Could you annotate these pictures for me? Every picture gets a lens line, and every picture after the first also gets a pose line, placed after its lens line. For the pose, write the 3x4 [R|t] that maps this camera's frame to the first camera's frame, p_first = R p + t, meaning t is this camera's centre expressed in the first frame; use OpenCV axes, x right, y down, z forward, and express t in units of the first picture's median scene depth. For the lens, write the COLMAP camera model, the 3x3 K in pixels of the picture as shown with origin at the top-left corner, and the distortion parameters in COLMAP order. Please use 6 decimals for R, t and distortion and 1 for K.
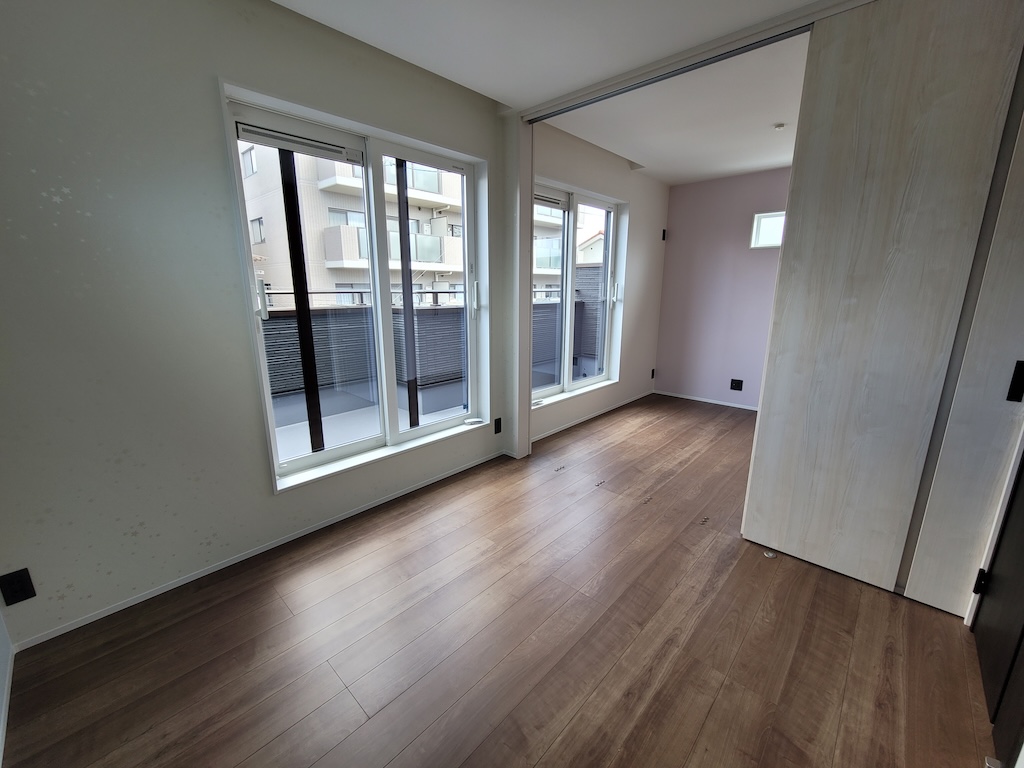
lens RADIAL K [[417.9, 0, 509.4], [0, 417.9, 383.6], [0, 0, 1]] dist [-0.003575, 0.000204]
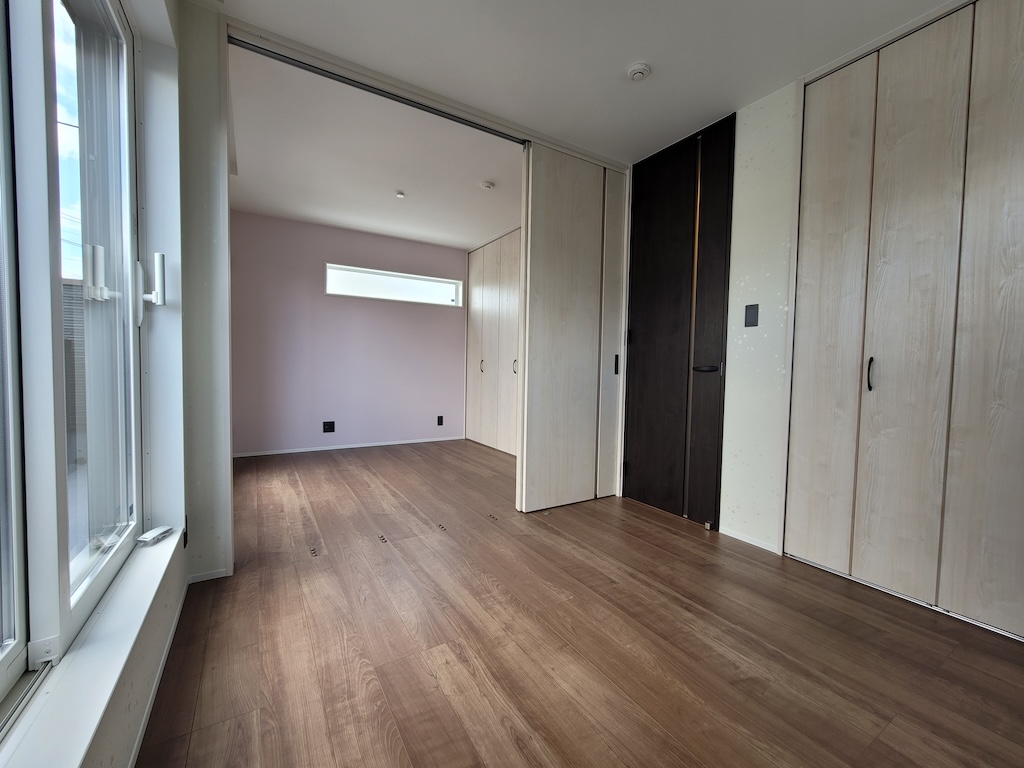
lens RADIAL K [[417.9, 0, 511.0], [0, 417.9, 384.6], [0, 0, 1]] dist [-0.003575, 0.000204]
pose [[0.264784, -0.037805, 0.963566, -0.683978], [0.199043, 0.979856, -0.016252, 0.016130], [-0.943542, 0.196094, 0.266975, 0.710947]]
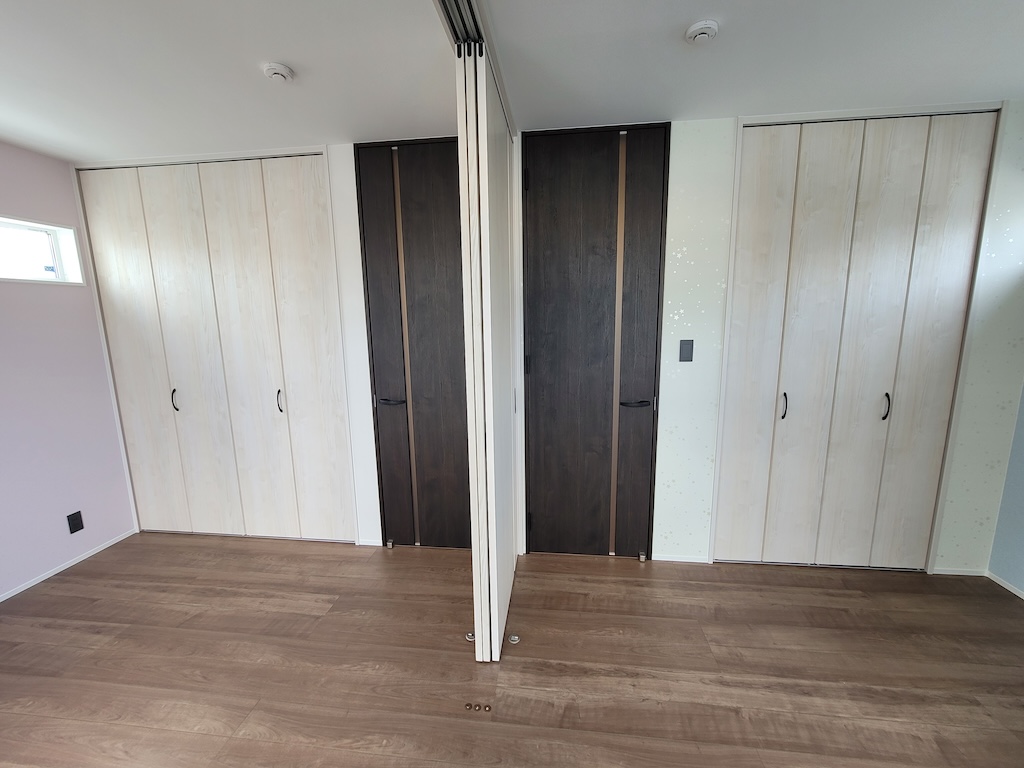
lens RADIAL K [[417.9, 0, 509.5], [0, 417.9, 384.5], [0, 0, 1]] dist [-0.003575, 0.000204]
pose [[-0.591562, -0.127483, 0.796117, -0.031044], [0.197873, 0.934266, 0.296637, -0.406390], [-0.781601, 0.333009, -0.527451, 1.369966]]
